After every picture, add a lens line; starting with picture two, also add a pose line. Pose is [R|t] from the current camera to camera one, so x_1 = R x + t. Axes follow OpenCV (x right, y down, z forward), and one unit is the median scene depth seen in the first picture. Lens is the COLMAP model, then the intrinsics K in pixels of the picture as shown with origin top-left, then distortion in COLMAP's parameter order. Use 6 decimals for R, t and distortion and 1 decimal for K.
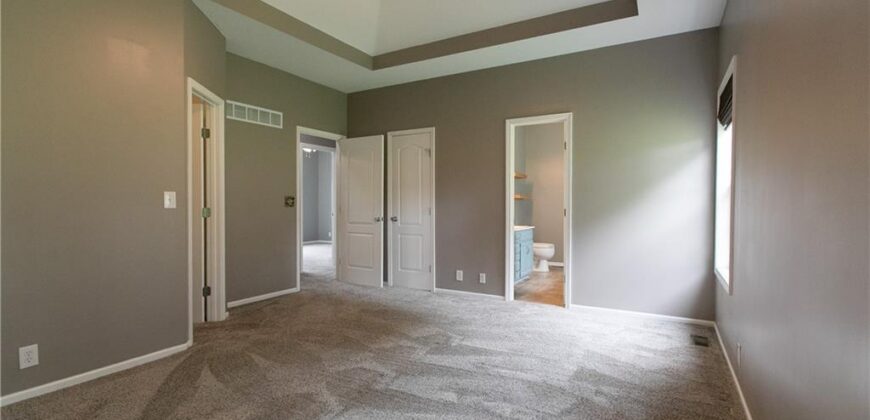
lens RADIAL K [[410.7, 0, 435.0], [0, 410.7, 210.0], [0, 0, 1]] dist [-0.001163, -0.000229]
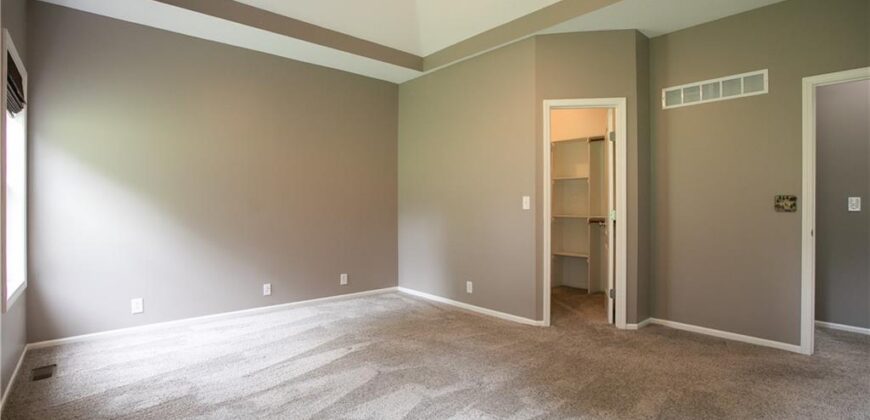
lens RADIAL K [[425.0, 0, 446.1], [0, 425.0, 200.5], [0, 0, 1]] dist [-0.000232, 0.000167]
pose [[-0.306084, -0.009141, -0.951961, 0.556420], [-0.017083, 0.999846, -0.004108, -0.017861], [0.951851, 0.015005, -0.306193, 0.926178]]
